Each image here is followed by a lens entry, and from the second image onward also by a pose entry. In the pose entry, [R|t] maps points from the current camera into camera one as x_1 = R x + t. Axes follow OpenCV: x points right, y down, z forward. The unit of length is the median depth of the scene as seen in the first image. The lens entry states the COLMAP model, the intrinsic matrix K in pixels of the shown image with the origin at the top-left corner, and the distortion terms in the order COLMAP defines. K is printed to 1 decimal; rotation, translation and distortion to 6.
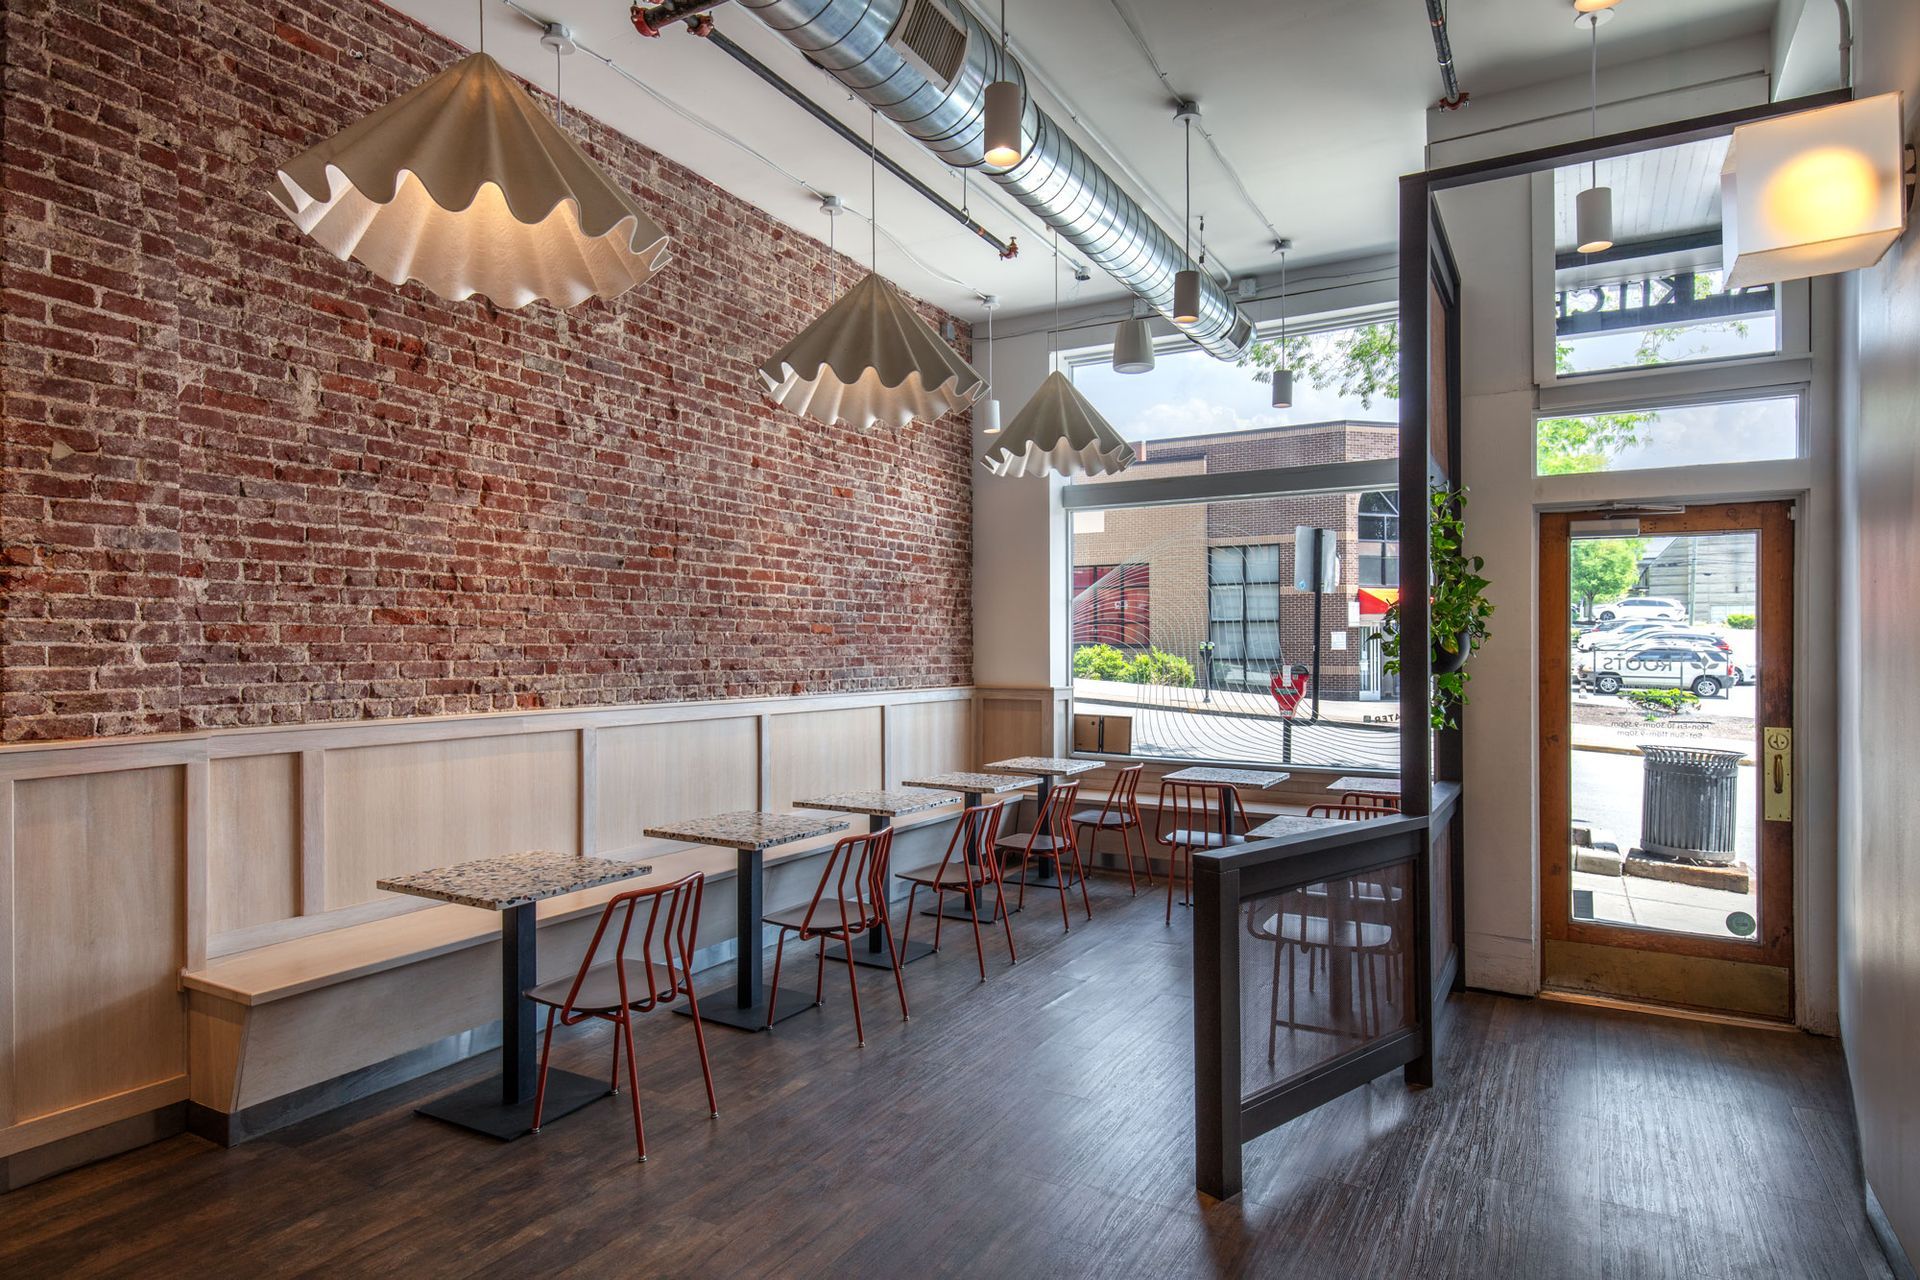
lens RADIAL K [[1086.2, 0, 967.5], [0, 1086.2, 650.8], [0, 0, 1]] dist [0.006746, -0.001170]
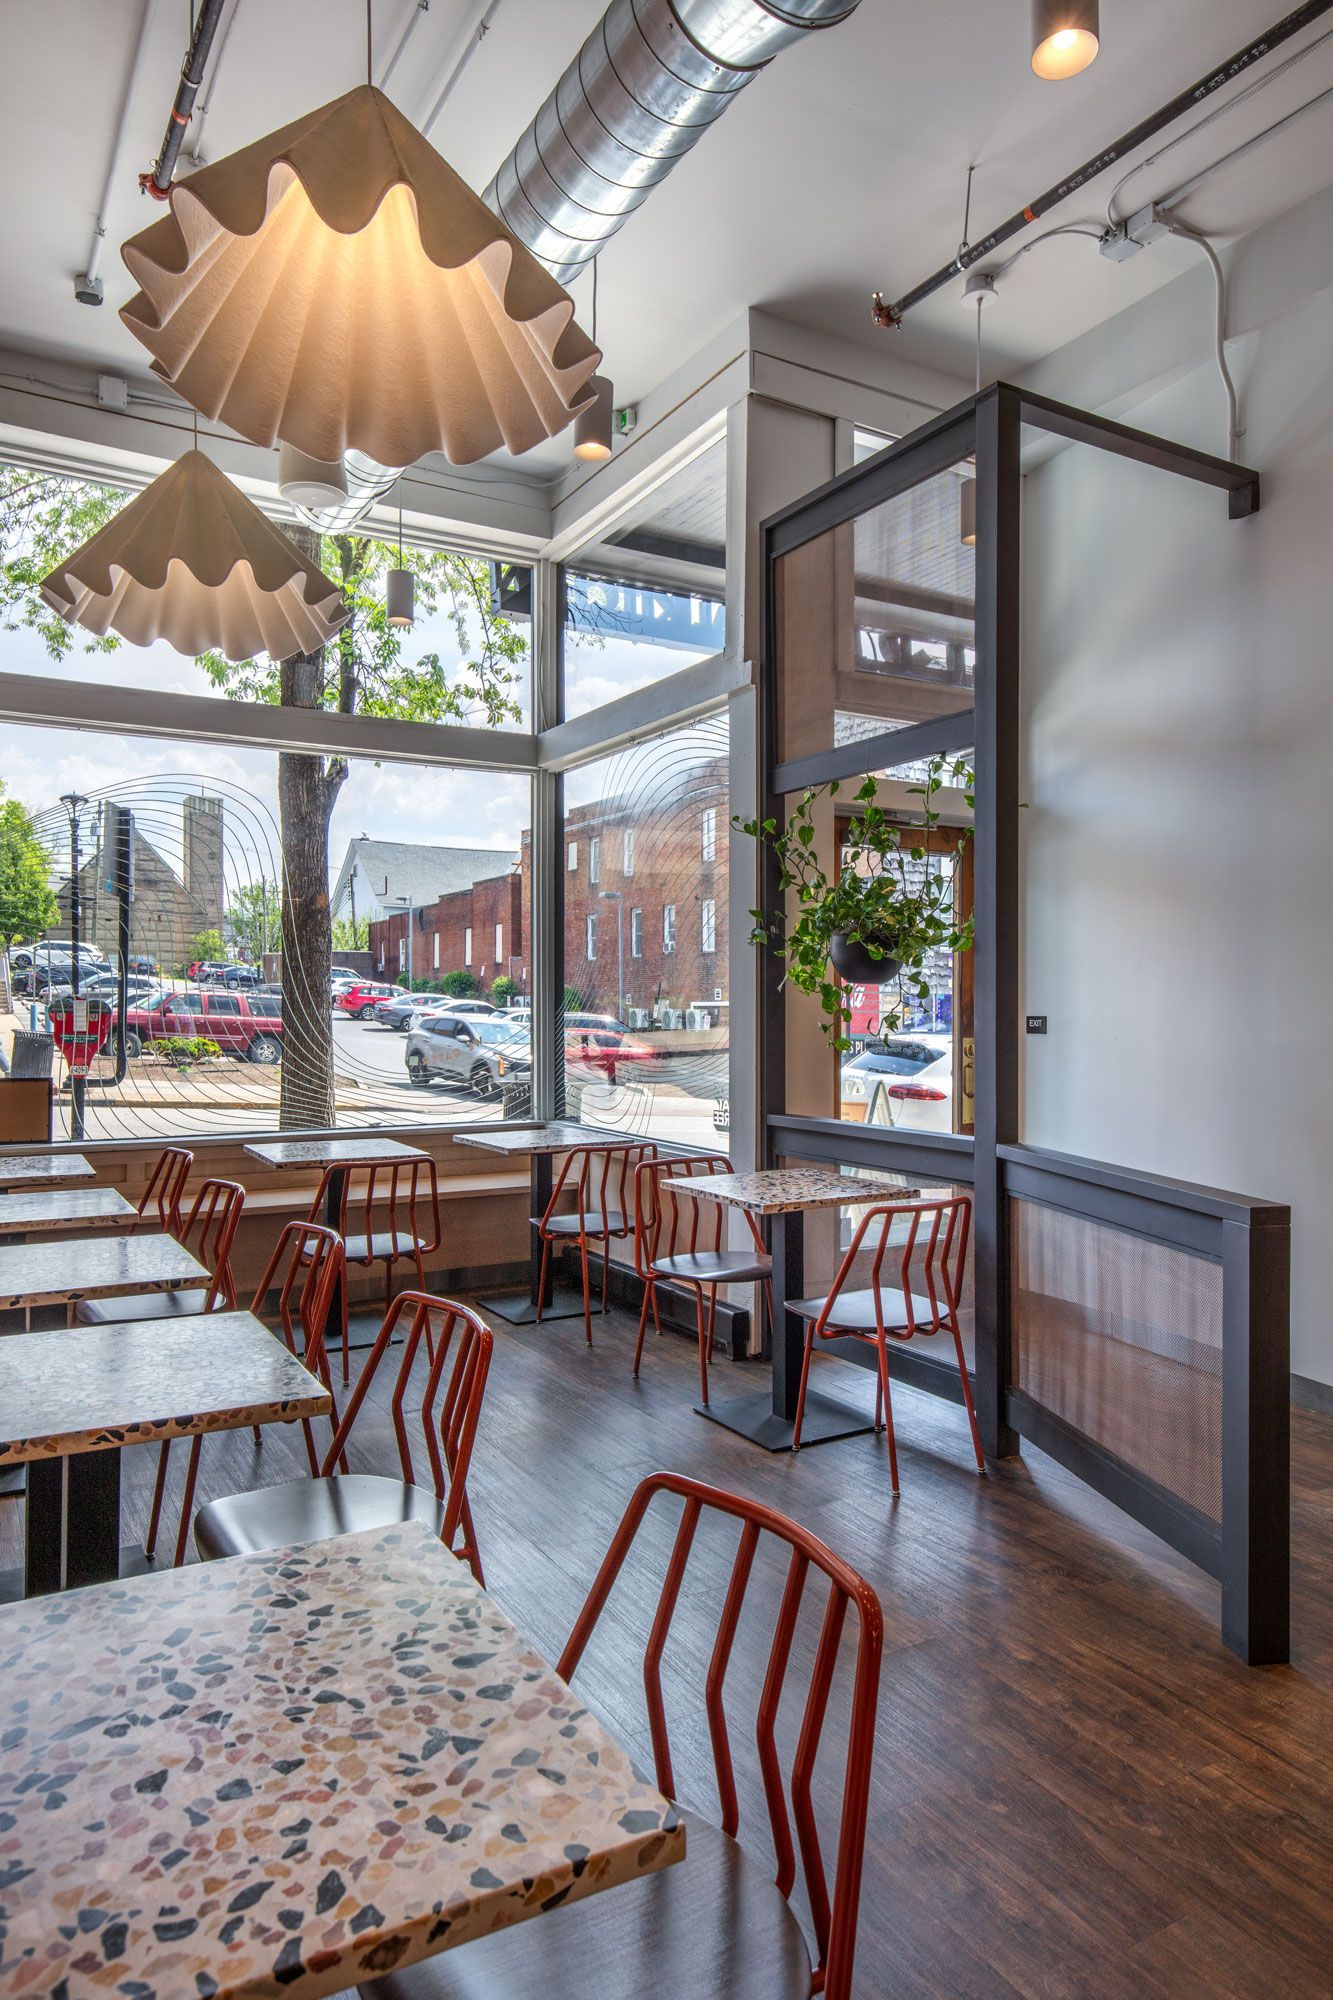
lens RADIAL K [[1261.0, 0, 666.5], [0, 1261.0, 1000.0], [0, 0, 1]] dist [0.130243, -0.102433]
pose [[0.497970, 0.001899, 0.867192, -0.489432], [0.001950, 0.999993, -0.003309, 0.033938], [-0.867192, 0.003339, 0.497963, 0.596998]]
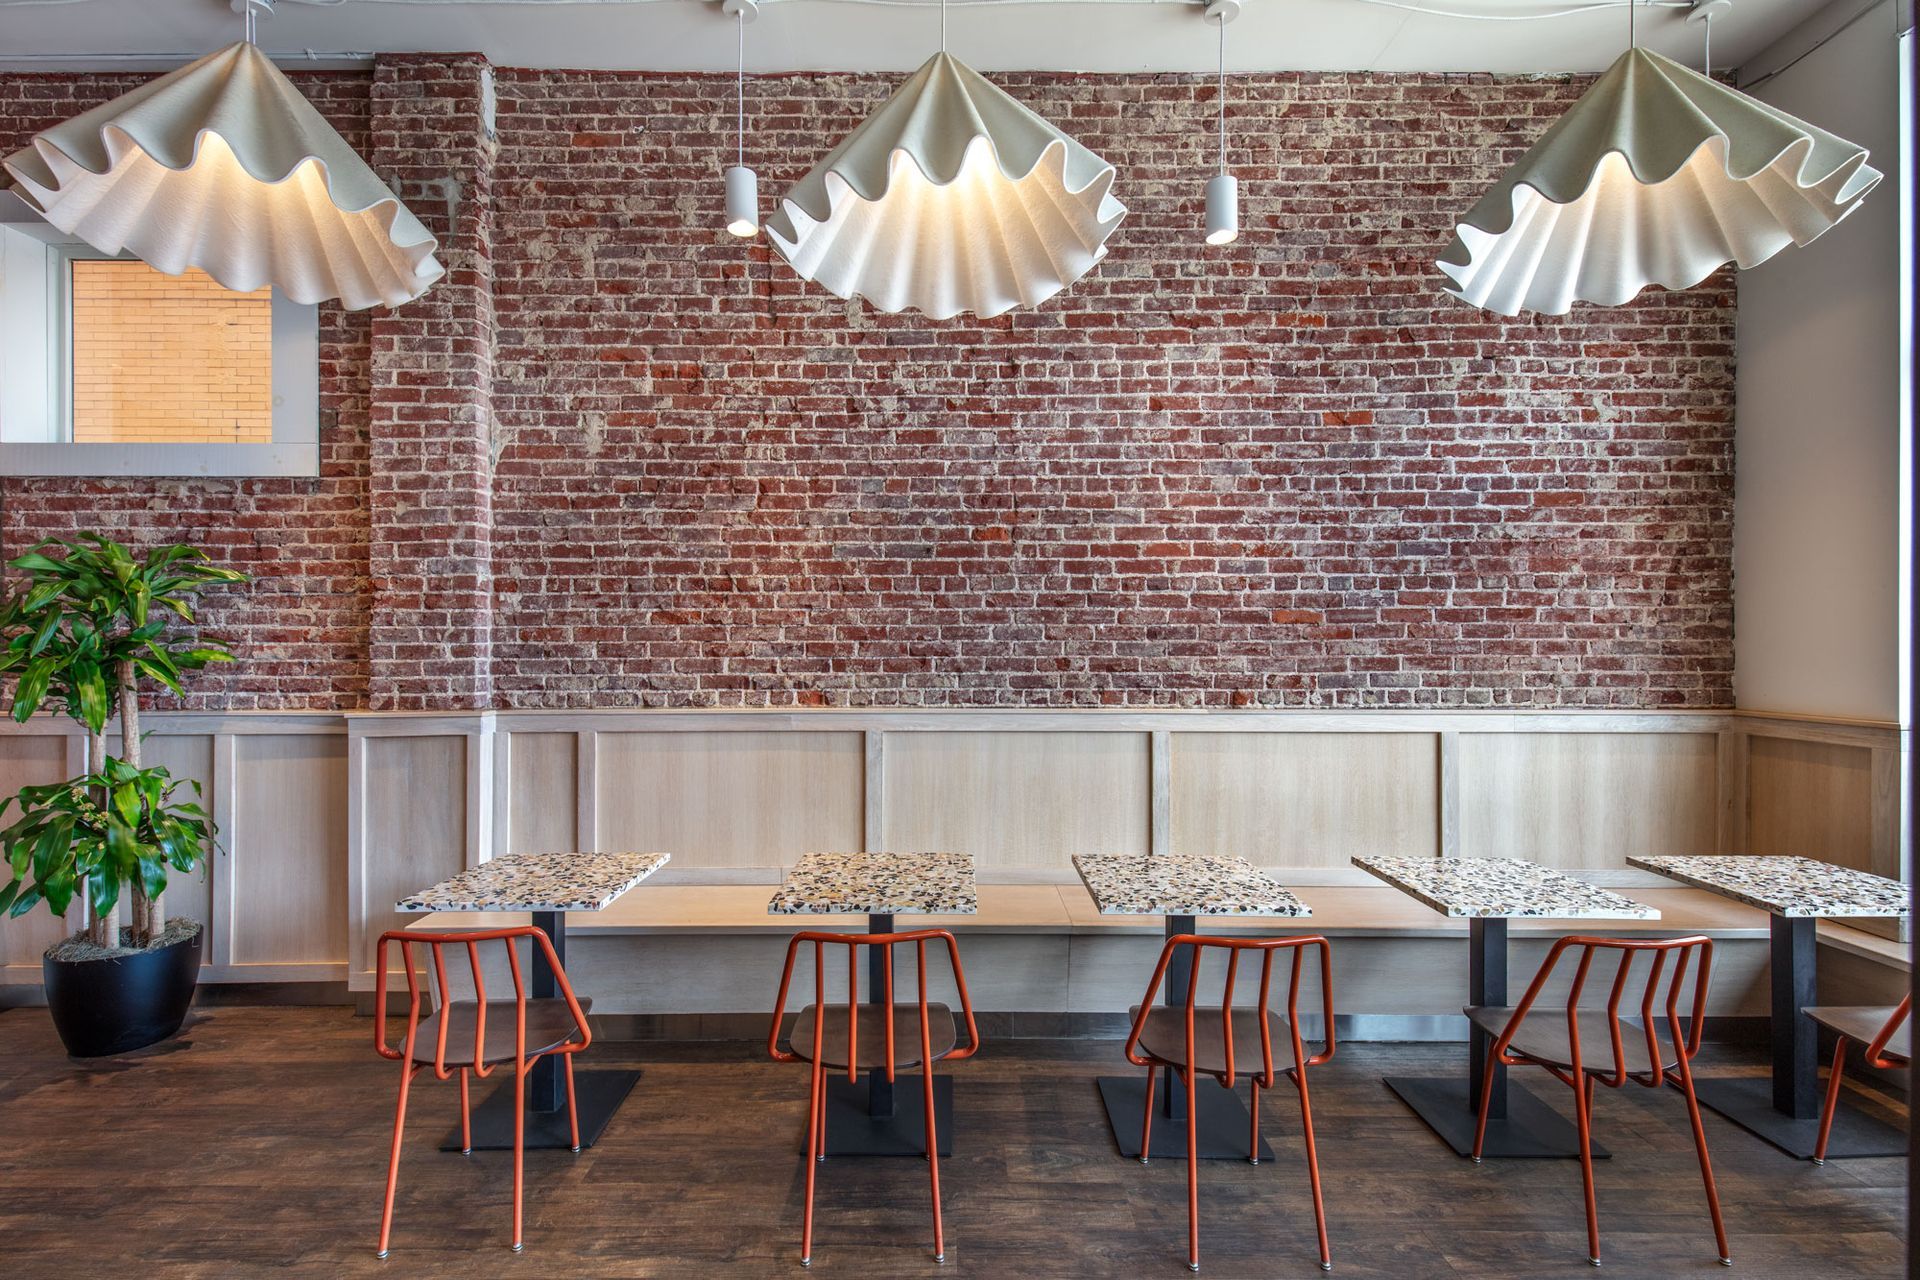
lens RADIAL K [[855.6, 0, 960.0], [0, 855.6, 640.0], [0, 0, 1]] dist [0.013222, -0.000732]
pose [[0.486937, 0.000459, -0.873437, 0.353633], [0.000844, 0.999999, 0.000996, -0.008247], [0.873436, -0.001222, 0.486937, 0.758494]]
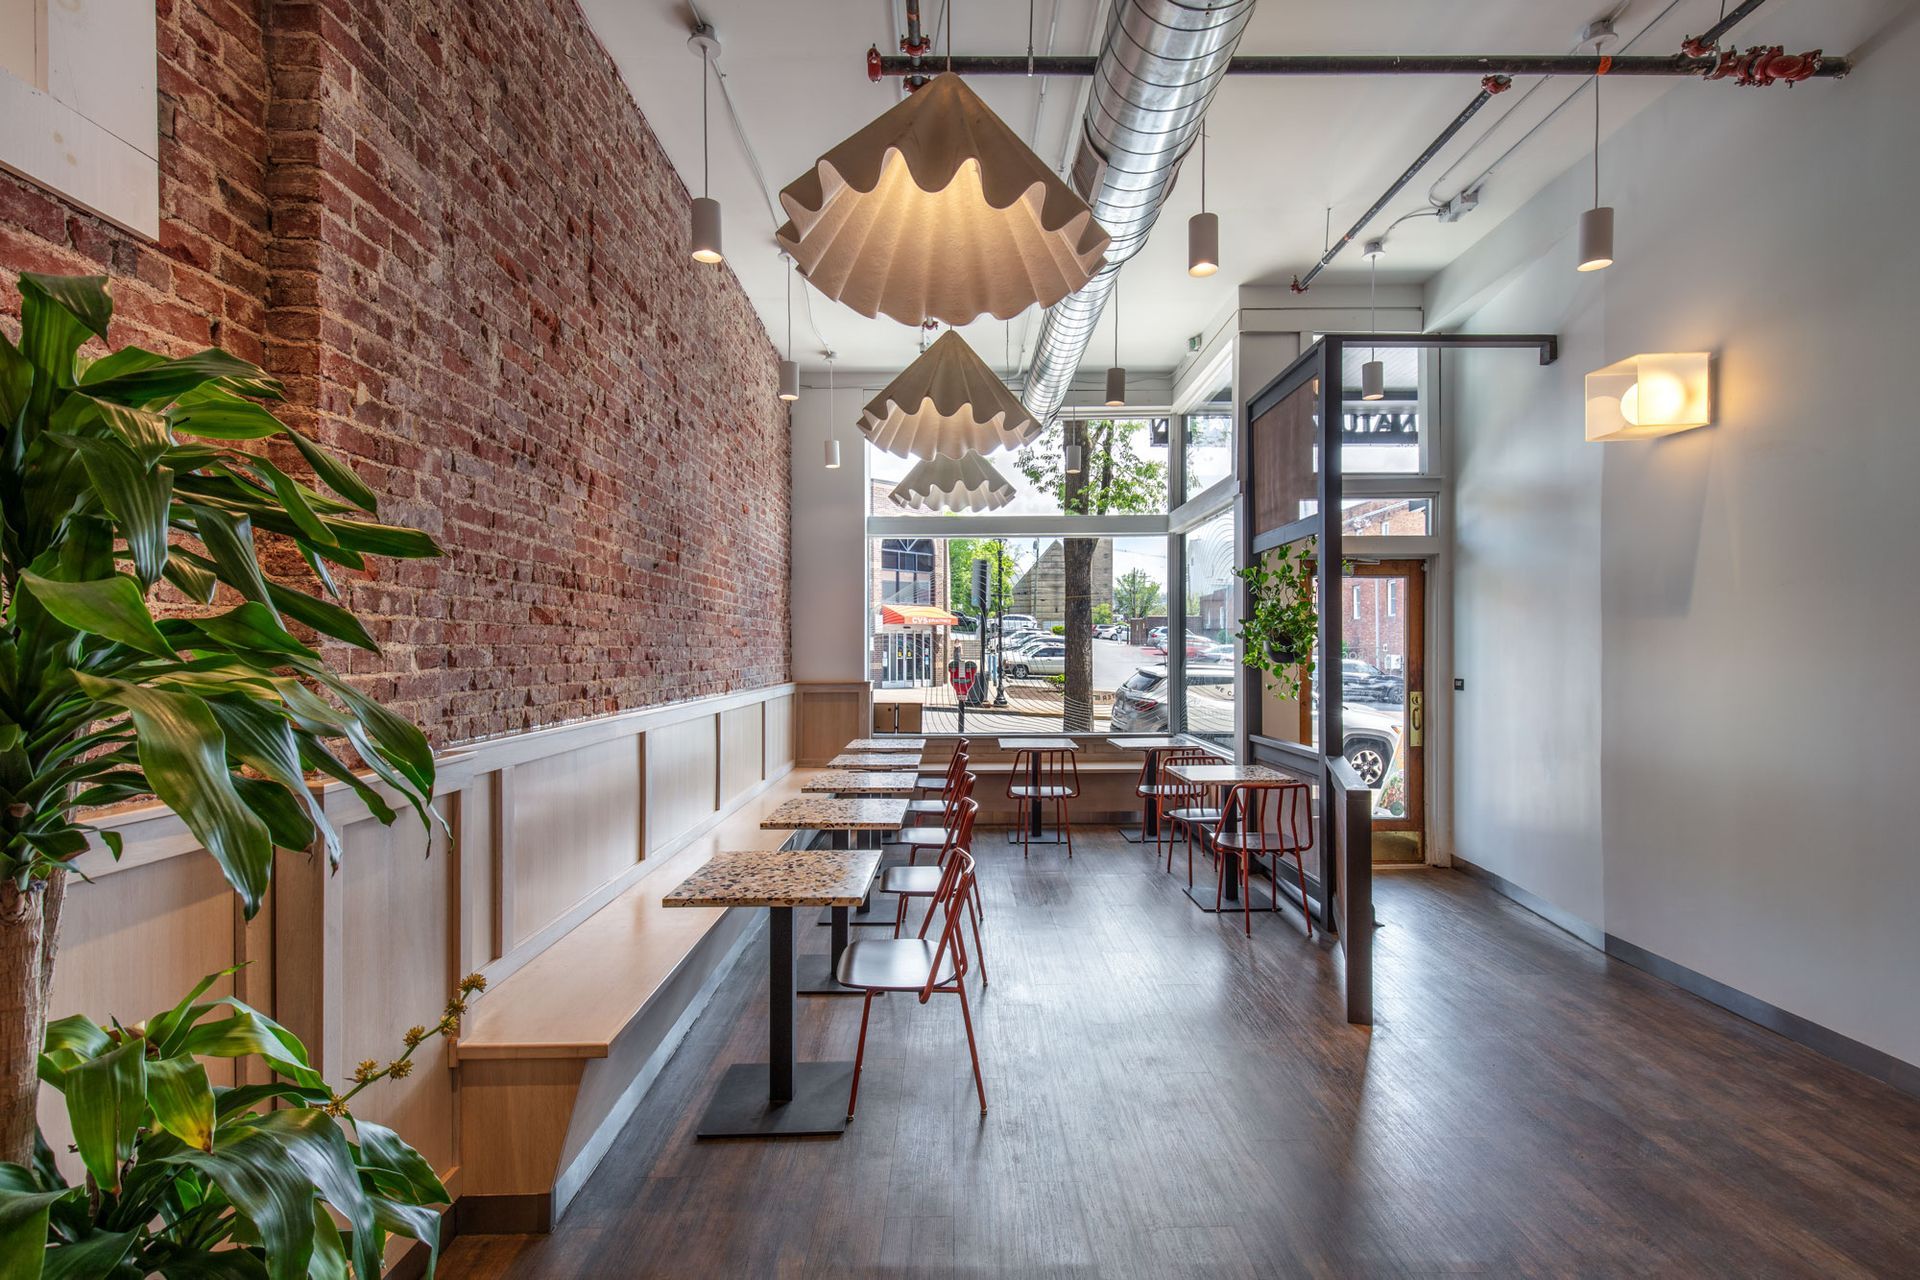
lens RADIAL K [[867.0, 0, 964.0], [0, 867.0, 653.9], [0, 0, 1]] dist [0.006276, -0.002065]
pose [[0.861962, -0.008295, 0.506905, -0.540876], [0.007432, 0.999965, 0.003726, 0.000295], [-0.506919, 0.000556, 0.861994, 0.176759]]
